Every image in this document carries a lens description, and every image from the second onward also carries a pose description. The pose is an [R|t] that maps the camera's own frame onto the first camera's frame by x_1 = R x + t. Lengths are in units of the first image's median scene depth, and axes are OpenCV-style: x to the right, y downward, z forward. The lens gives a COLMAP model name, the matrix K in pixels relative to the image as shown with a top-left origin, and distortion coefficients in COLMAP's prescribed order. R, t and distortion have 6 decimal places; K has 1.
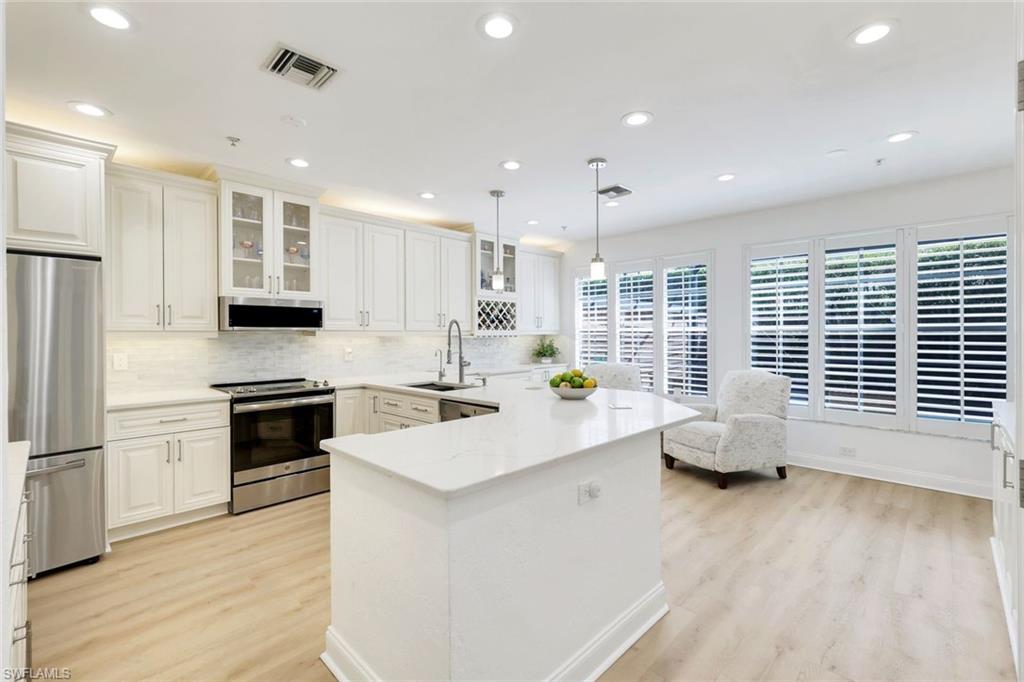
lens RADIAL K [[455.8, 0, 512.0], [0, 455.8, 341.0], [0, 0, 1]] dist [0.017887, -0.000104]
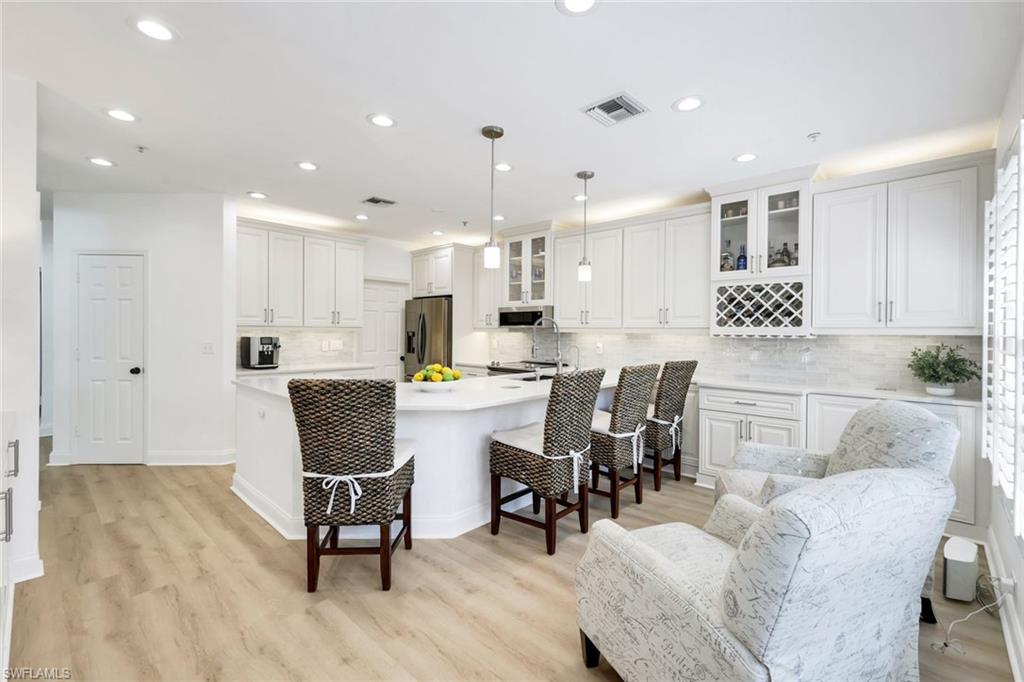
lens RADIAL K [[439.4, 0, 512.0], [0, 439.4, 341.0], [0, 0, 1]] dist [-0.019636, 0.000103]
pose [[0.018635, 0.030167, -0.999371, 0.618499], [-0.020815, 0.999340, 0.029778, -0.014786], [0.999610, 0.020247, 0.019251, 0.629968]]
